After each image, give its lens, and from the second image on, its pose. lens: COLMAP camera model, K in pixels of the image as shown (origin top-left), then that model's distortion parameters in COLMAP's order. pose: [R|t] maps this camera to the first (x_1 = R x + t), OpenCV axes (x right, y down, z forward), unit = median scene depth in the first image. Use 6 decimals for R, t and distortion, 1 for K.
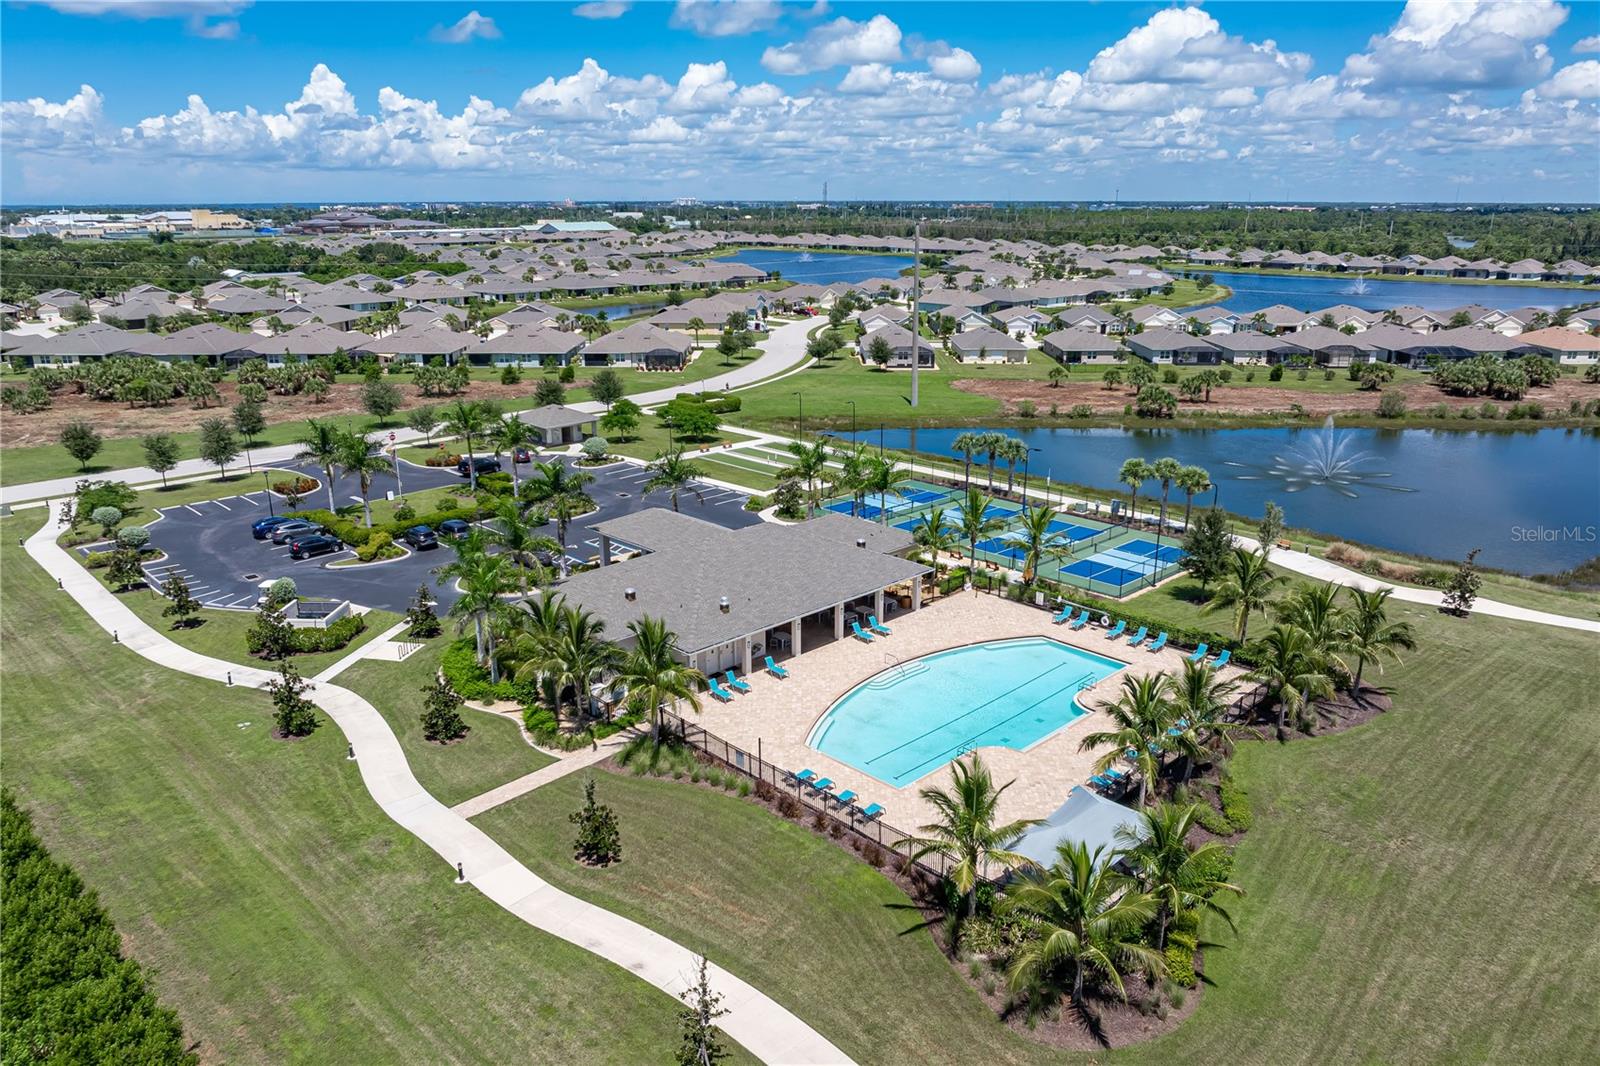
lens RADIAL K [[1107.5, 0, 800.0], [0, 1107.5, 533.0], [0, 0, 1]] dist [-0.019109, 0.000748]
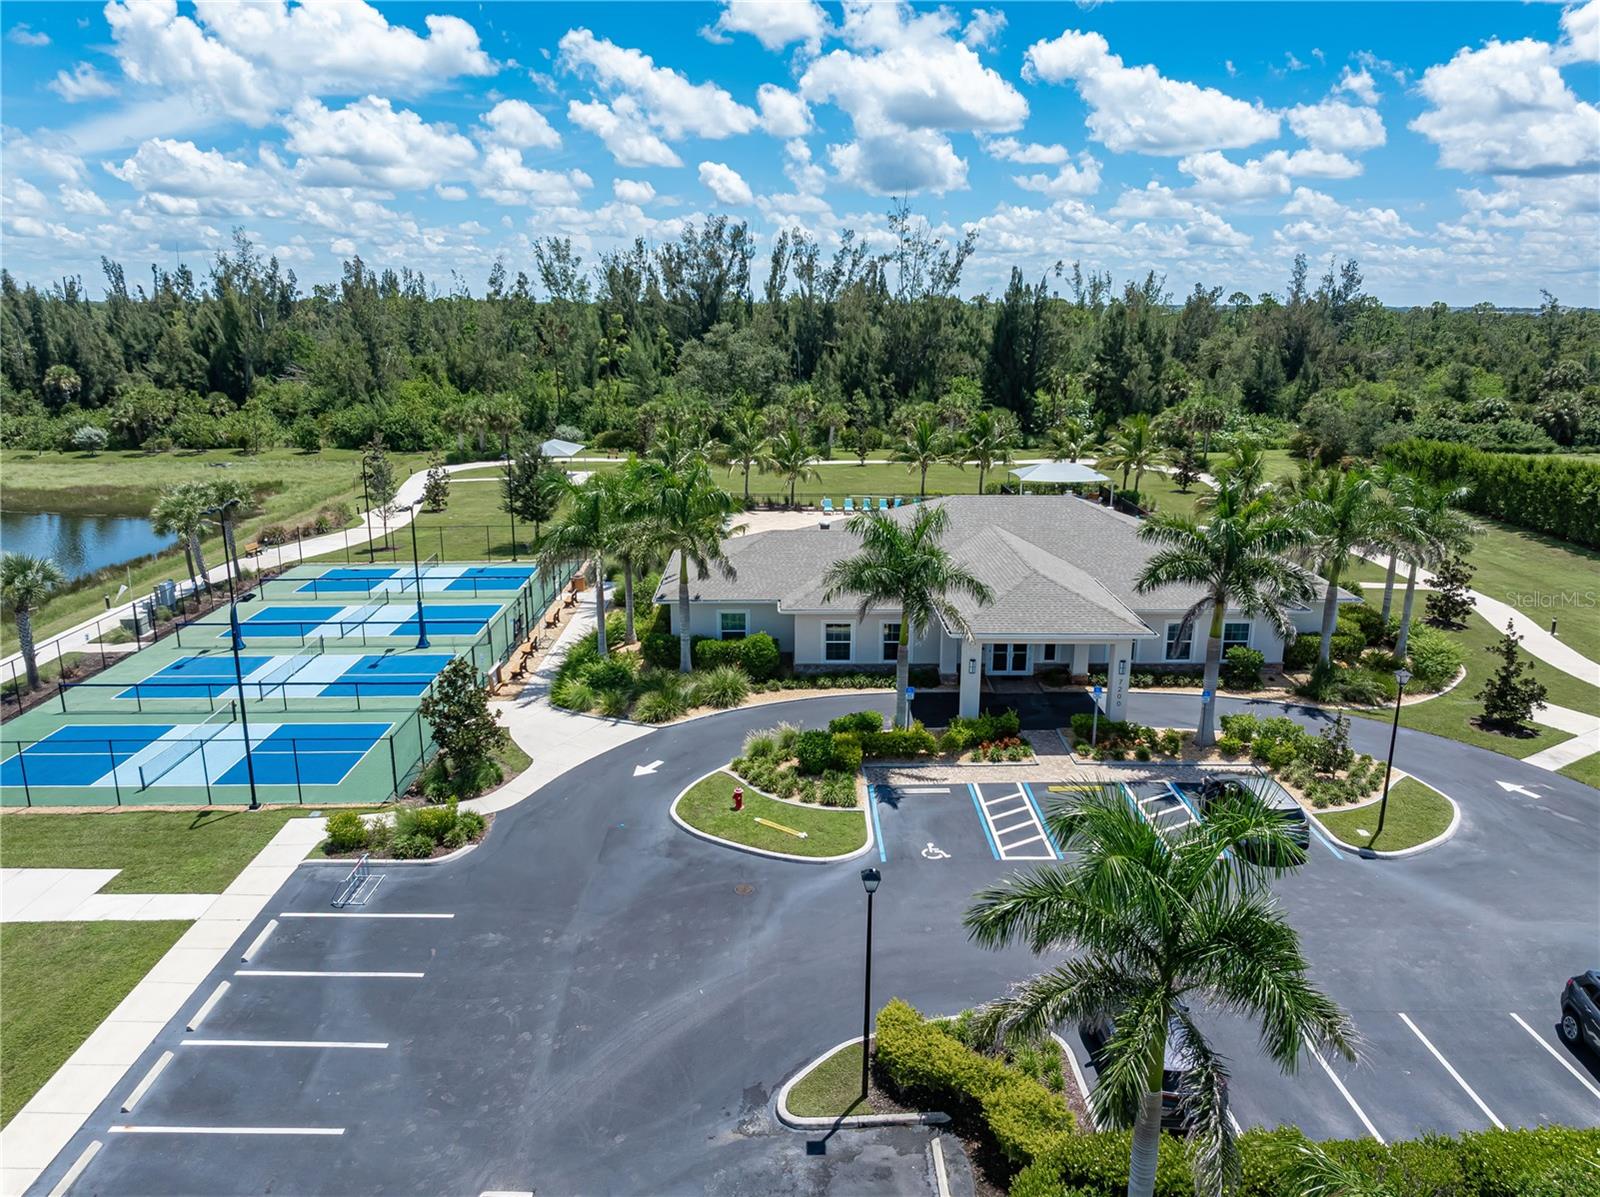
lens RADIAL K [[1125.0, 0, 800.0], [0, 1125.0, 598.5], [0, 0, 1]] dist [-0.020191, 0.007275]
pose [[-0.727402, -0.175358, 0.663427, -0.303163], [0.193769, 0.874963, 0.443727, -0.197519], [-0.658285, 0.451320, -0.602471, 1.062525]]
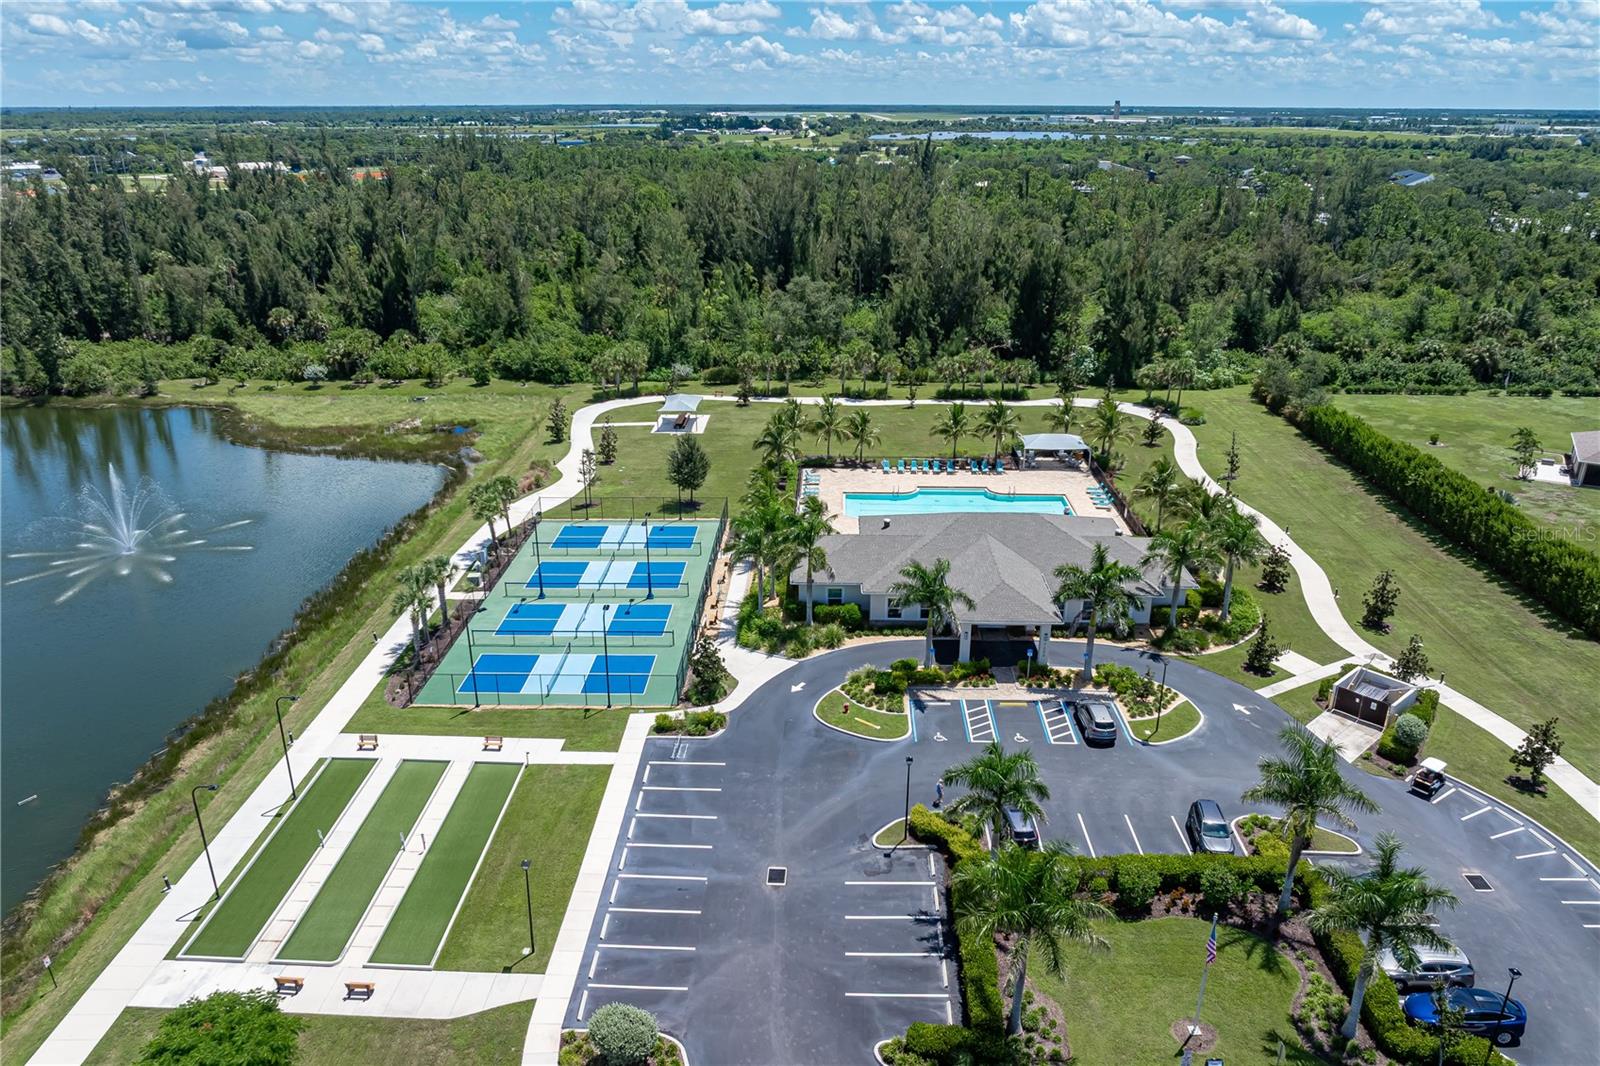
lens RADIAL K [[1124.2, 0, 802.9], [0, 1124.2, 562.7], [0, 0, 1]] dist [-0.008767, -0.005019]
pose [[-0.699464, -0.273700, 0.660181, -0.483642], [0.202579, 0.809938, 0.550420, -0.448034], [-0.685356, 0.518737, -0.511077, 1.218548]]
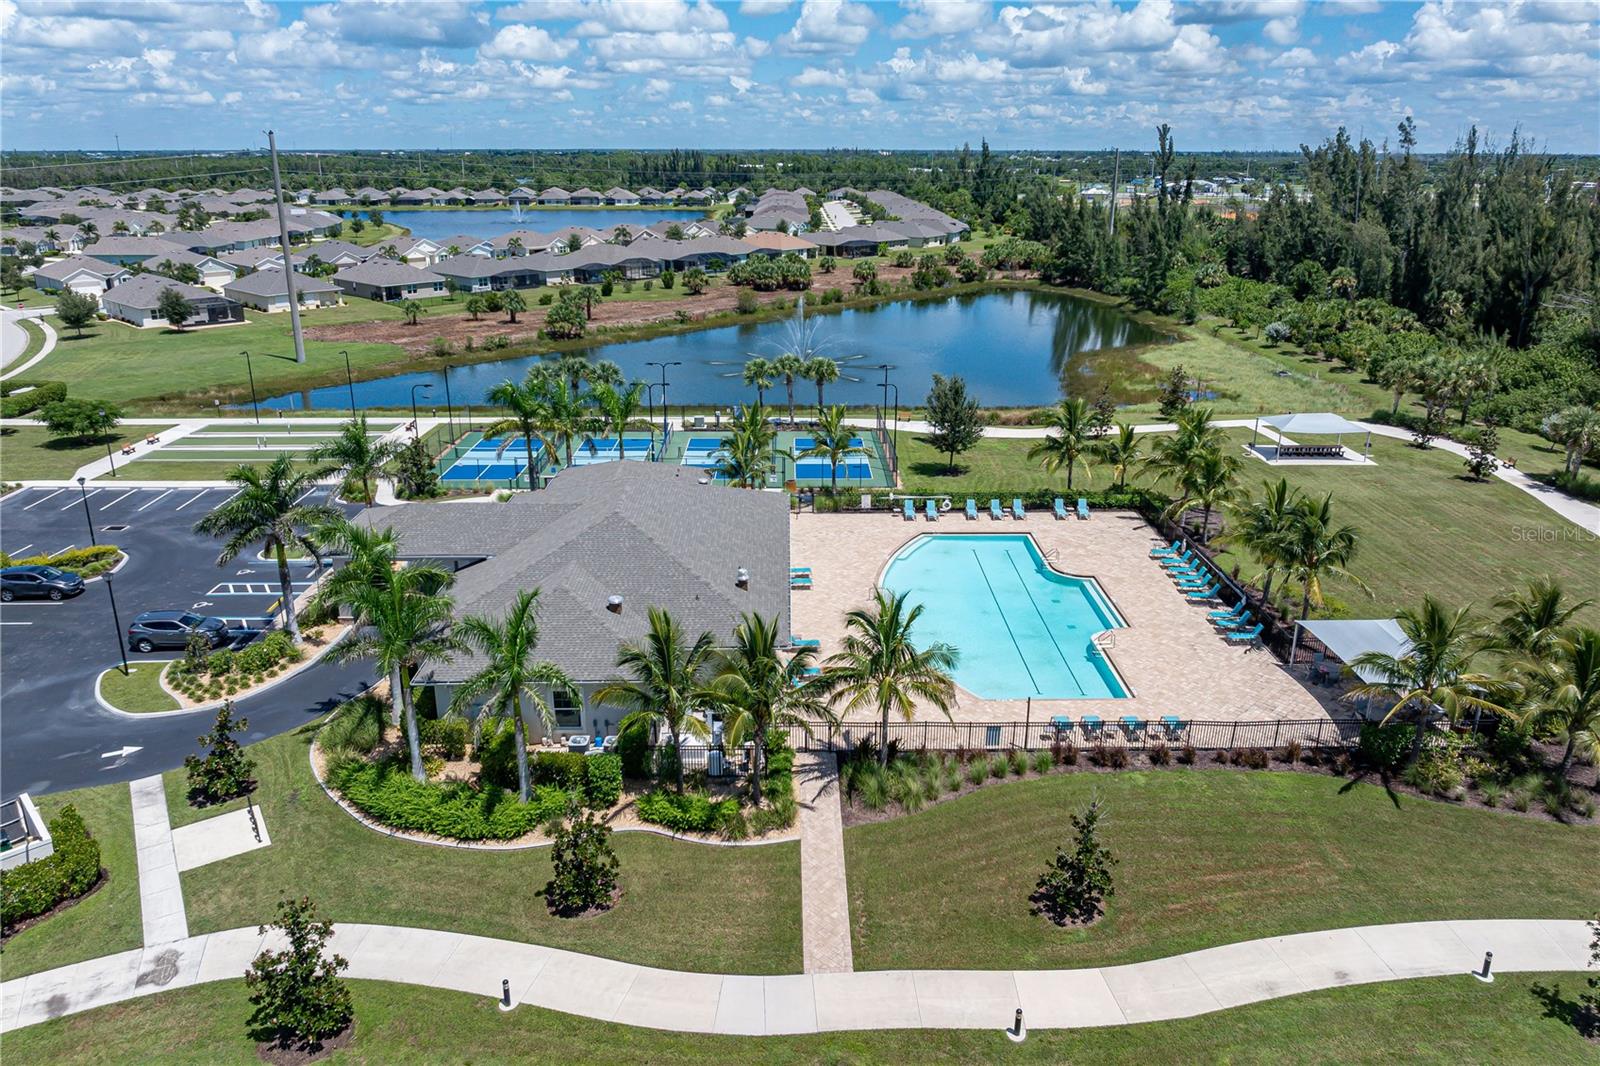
lens RADIAL K [[1137.2, 0, 794.6], [0, 1137.2, 461.4], [0, 0, 1]] dist [-0.020867, 0.000054]
pose [[0.692133, -0.190513, 0.696173, -0.344196], [0.206431, 0.976495, 0.061993, -0.032148], [-0.691620, 0.100804, 0.715193, 0.259940]]
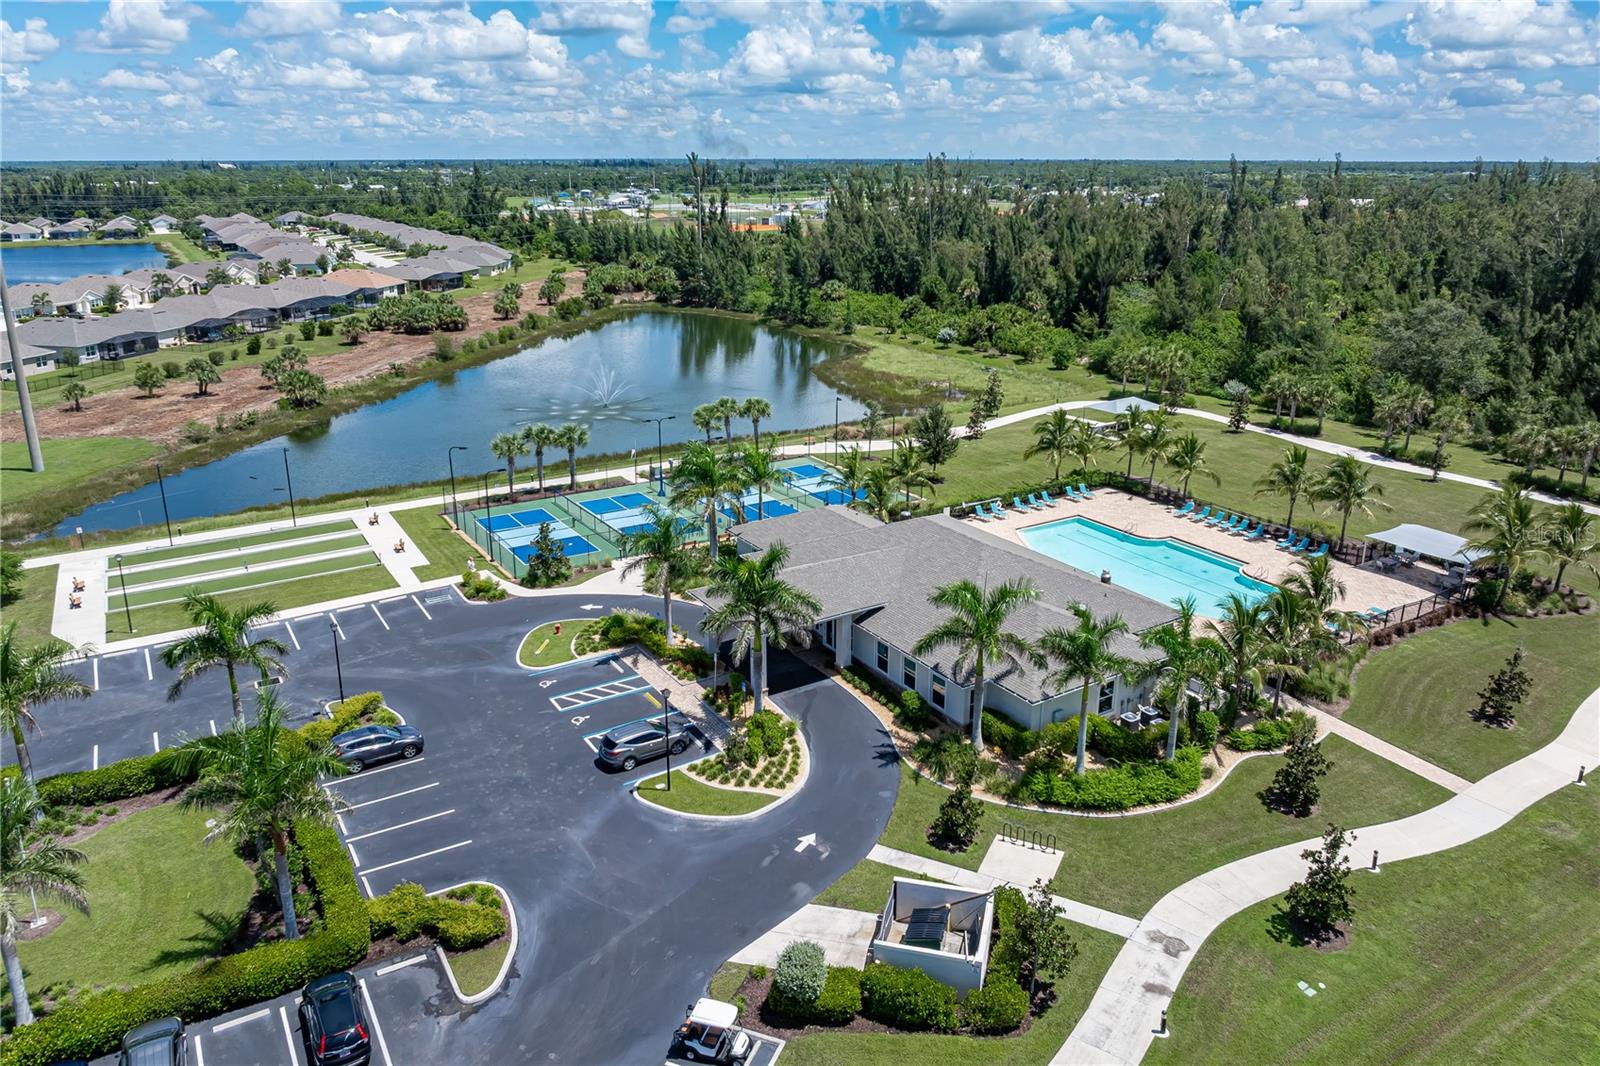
lens RADIAL K [[1107.5, 0, 800.0], [0, 1107.5, 533.0], [0, 0, 1]] dist [-0.019109, 0.000748]
pose [[0.214917, -0.313708, 0.924877, -0.606608], [0.280992, 0.926826, 0.249074, -0.171536], [-0.935336, 0.206352, 0.287340, 0.593564]]
